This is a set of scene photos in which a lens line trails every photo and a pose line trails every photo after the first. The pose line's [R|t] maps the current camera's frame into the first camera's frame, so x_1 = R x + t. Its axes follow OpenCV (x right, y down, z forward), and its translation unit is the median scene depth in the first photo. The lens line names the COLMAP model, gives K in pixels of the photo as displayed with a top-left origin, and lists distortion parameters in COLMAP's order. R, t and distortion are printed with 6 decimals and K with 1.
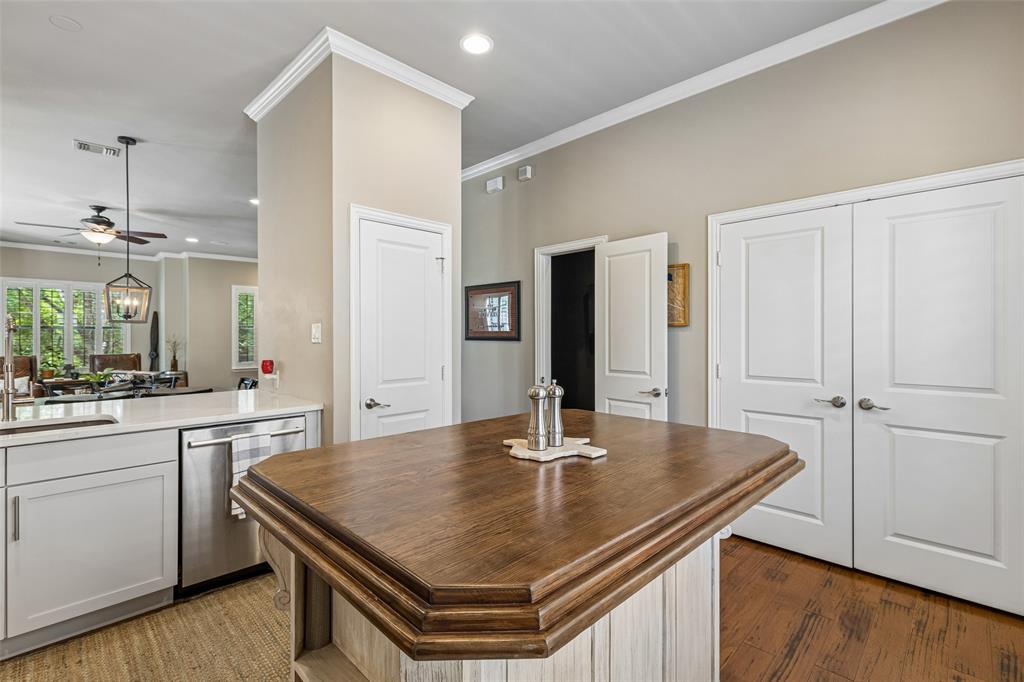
lens RADIAL K [[462.7, 0, 507.4], [0, 462.7, 338.1], [0, 0, 1]] dist [0.000849, -0.000085]
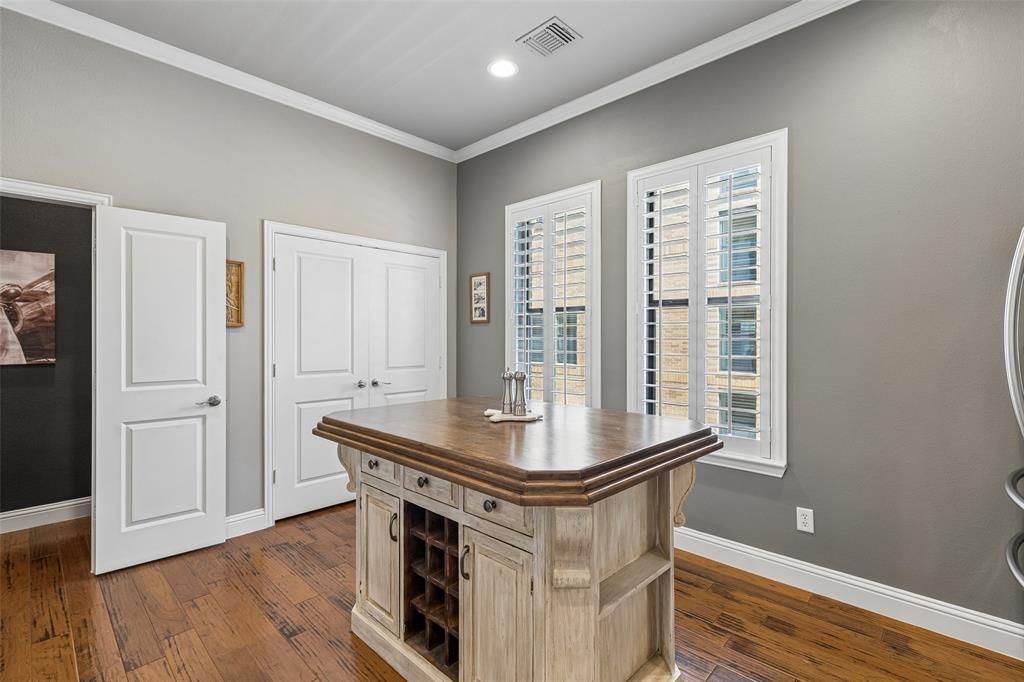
lens RADIAL K [[462.7, 0, 508.6], [0, 462.7, 340.2], [0, 0, 1]] dist [0.000849, -0.000085]
pose [[-0.013148, -0.002575, 0.999910, -0.579069], [0.004438, 0.999987, 0.002634, 0.001390], [-0.999904, 0.004472, -0.013136, 0.457474]]
